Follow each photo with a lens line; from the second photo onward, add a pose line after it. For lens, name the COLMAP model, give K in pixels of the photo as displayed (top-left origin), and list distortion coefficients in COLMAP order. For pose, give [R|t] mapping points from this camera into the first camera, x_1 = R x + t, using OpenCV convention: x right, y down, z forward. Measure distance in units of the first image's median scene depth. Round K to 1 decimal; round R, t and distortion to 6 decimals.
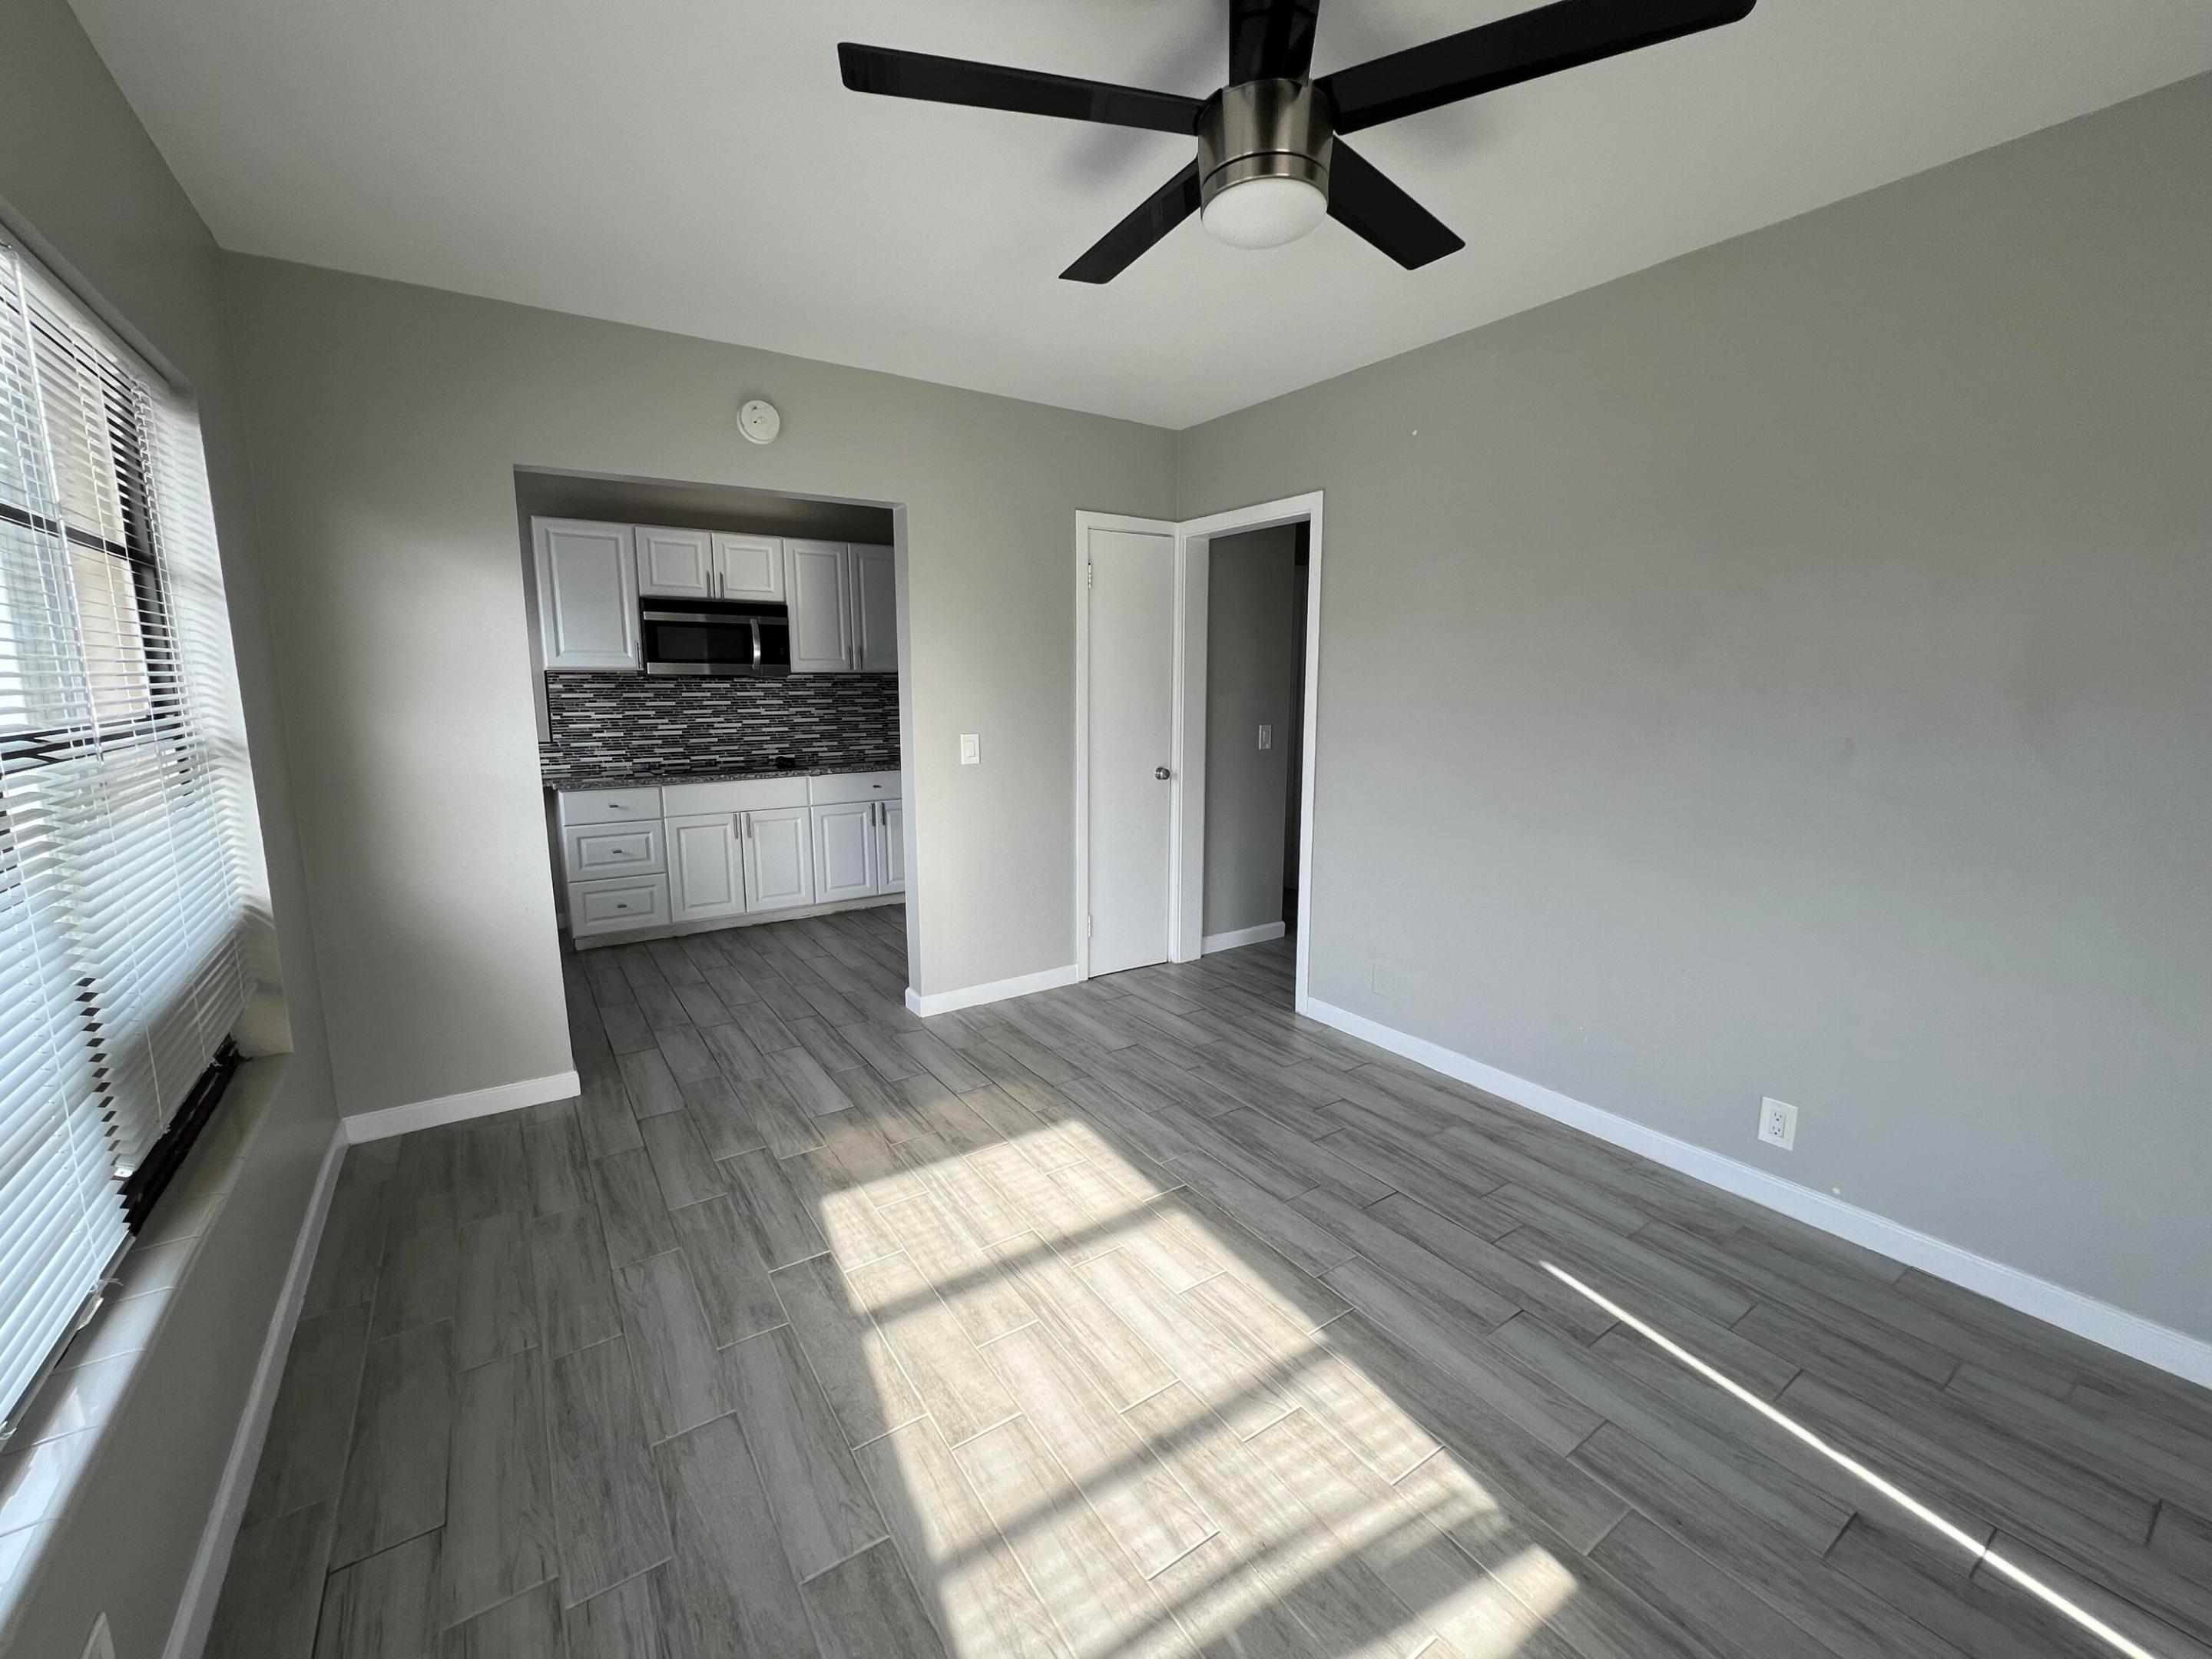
lens RADIAL K [[902.9, 0, 1099.8], [0, 902.9, 823.5], [0, 0, 1]] dist [-0.000616, 0.000653]
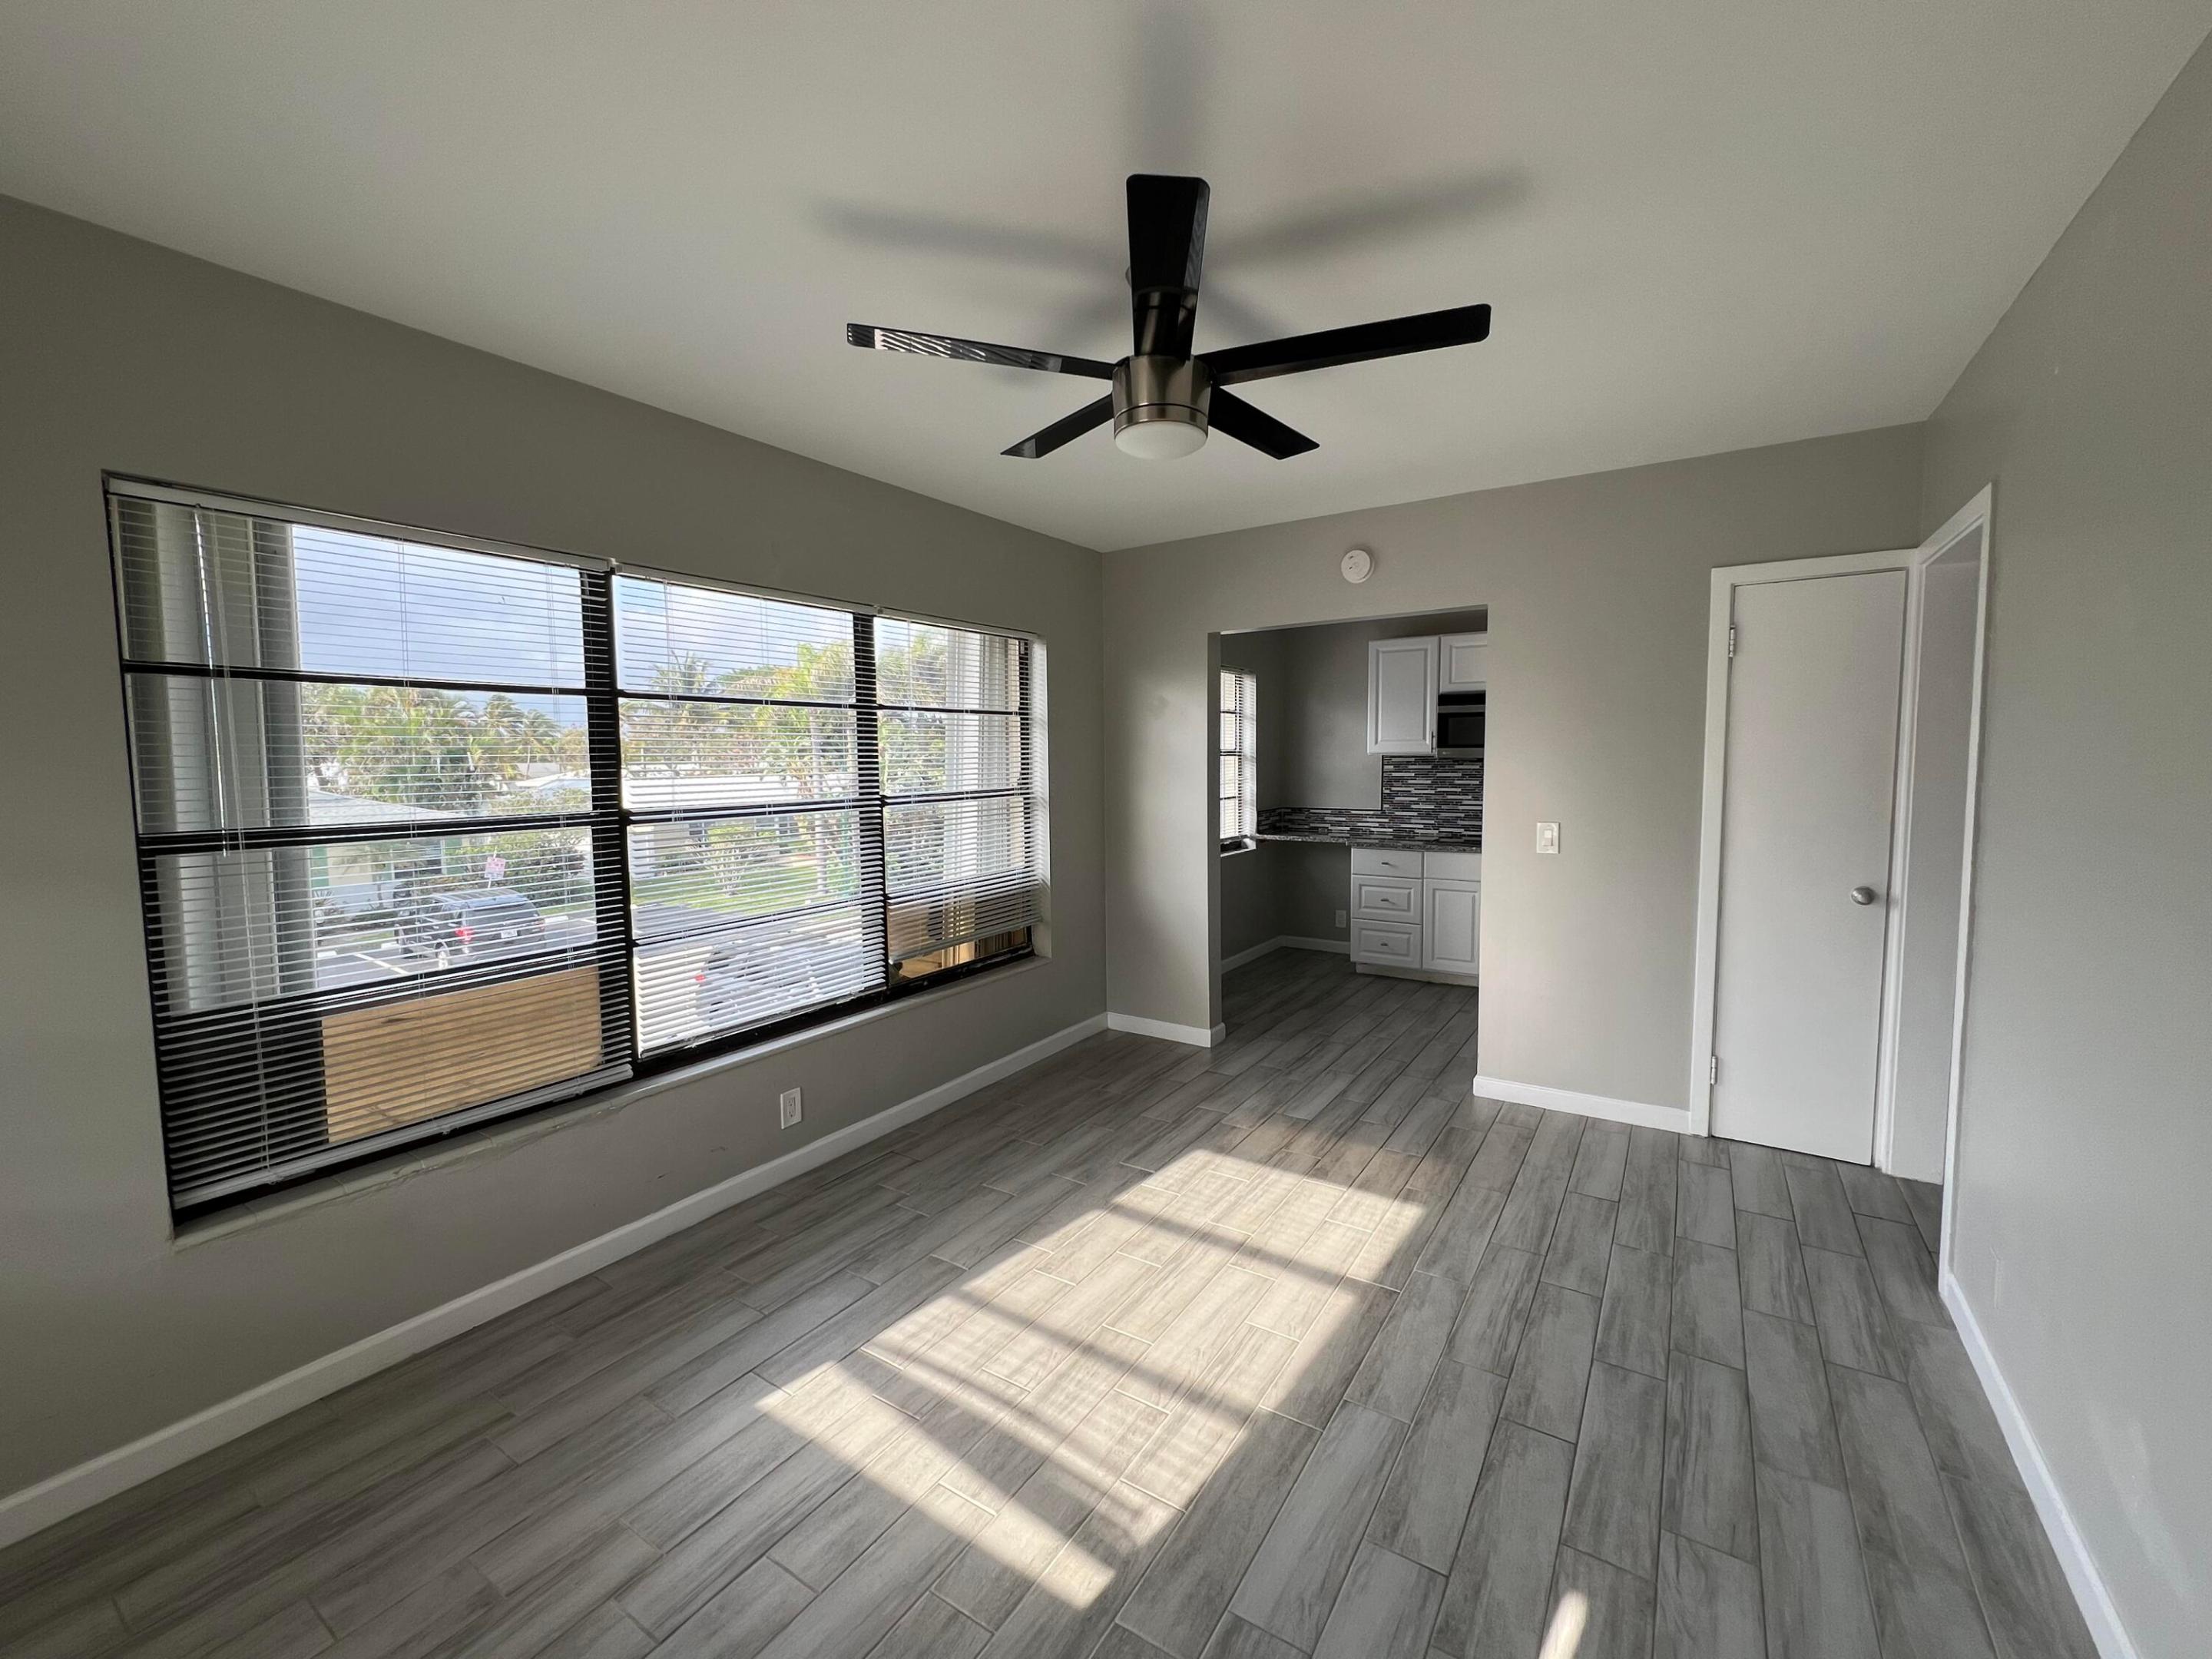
lens RADIAL K [[902.9, 0, 1098.1], [0, 902.9, 818.5], [0, 0, 1]] dist [-0.000616, 0.000653]
pose [[0.391301, 0.061199, -0.918226, 0.572097], [-0.137495, 0.990475, 0.007421, -0.044982], [0.909933, 0.123348, 0.395988, 0.178429]]
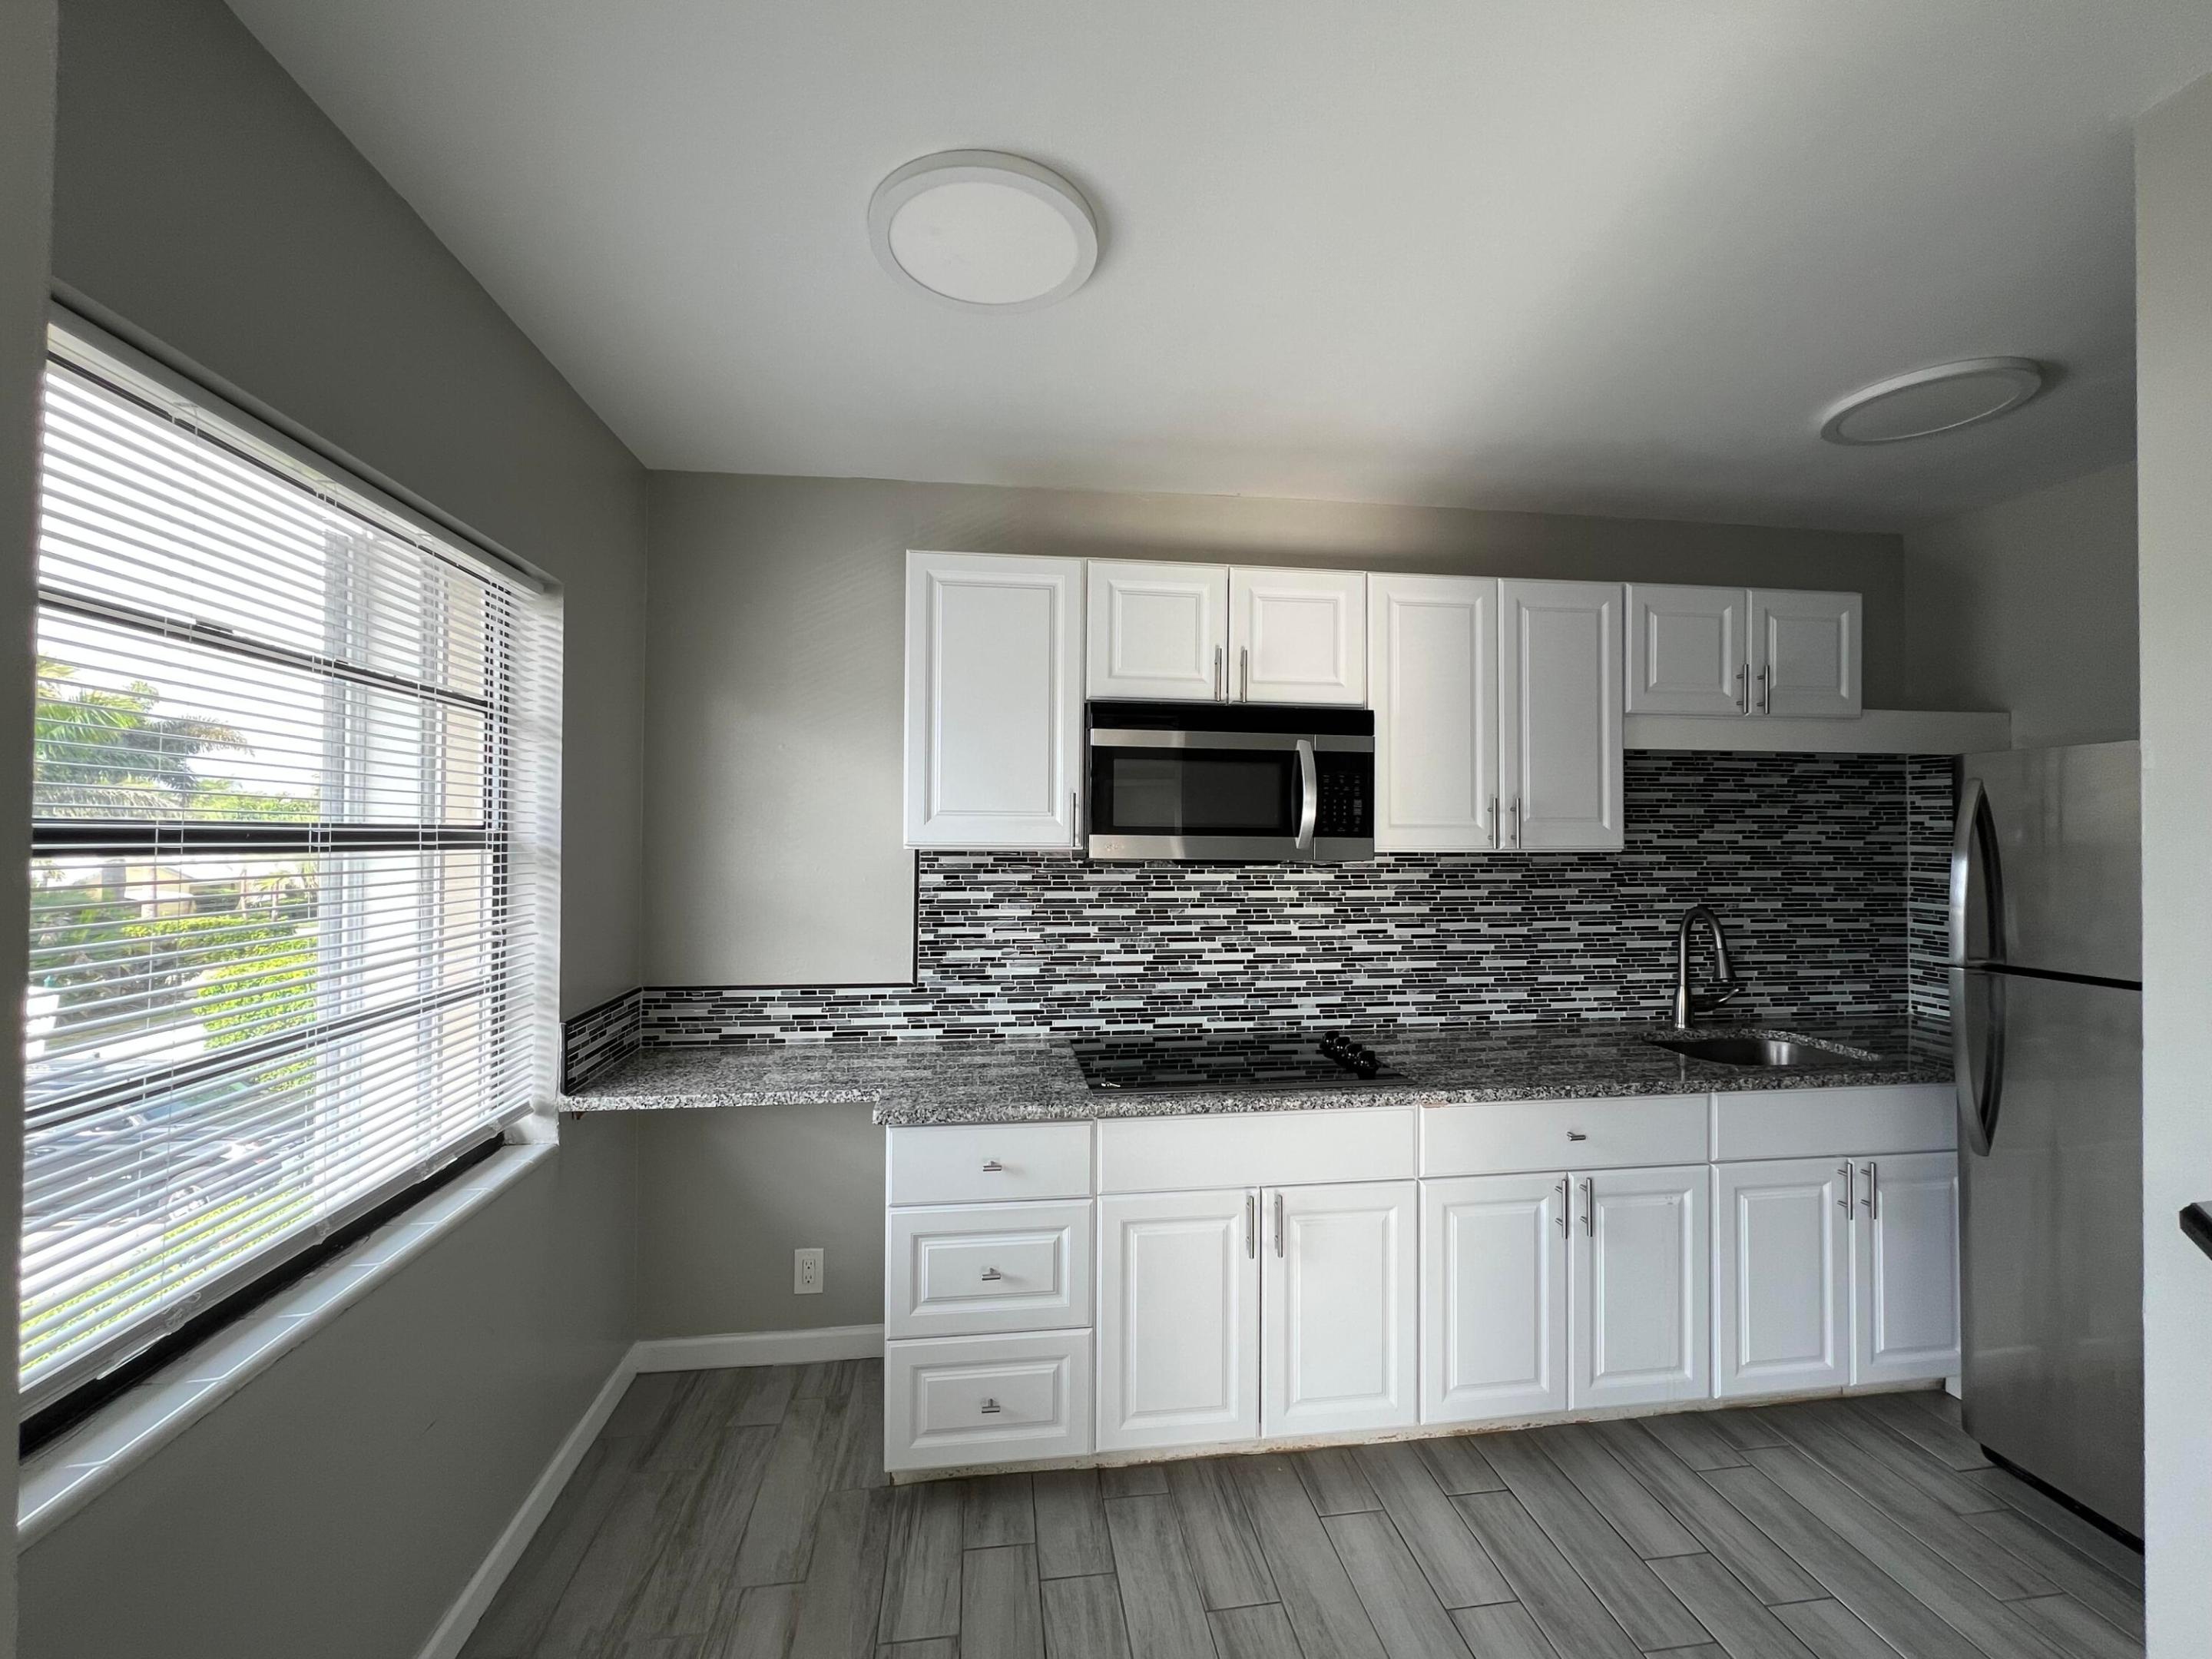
lens RADIAL K [[902.9, 0, 1105.6], [0, 902.9, 822.2], [0, 0, 1]] dist [-0.000616, 0.000653]
pose [[0.898697, -0.001394, -0.438567, -0.388824], [-0.074853, 0.984835, -0.156516, -0.150971], [0.432135, 0.173489, 0.884964, 0.791944]]
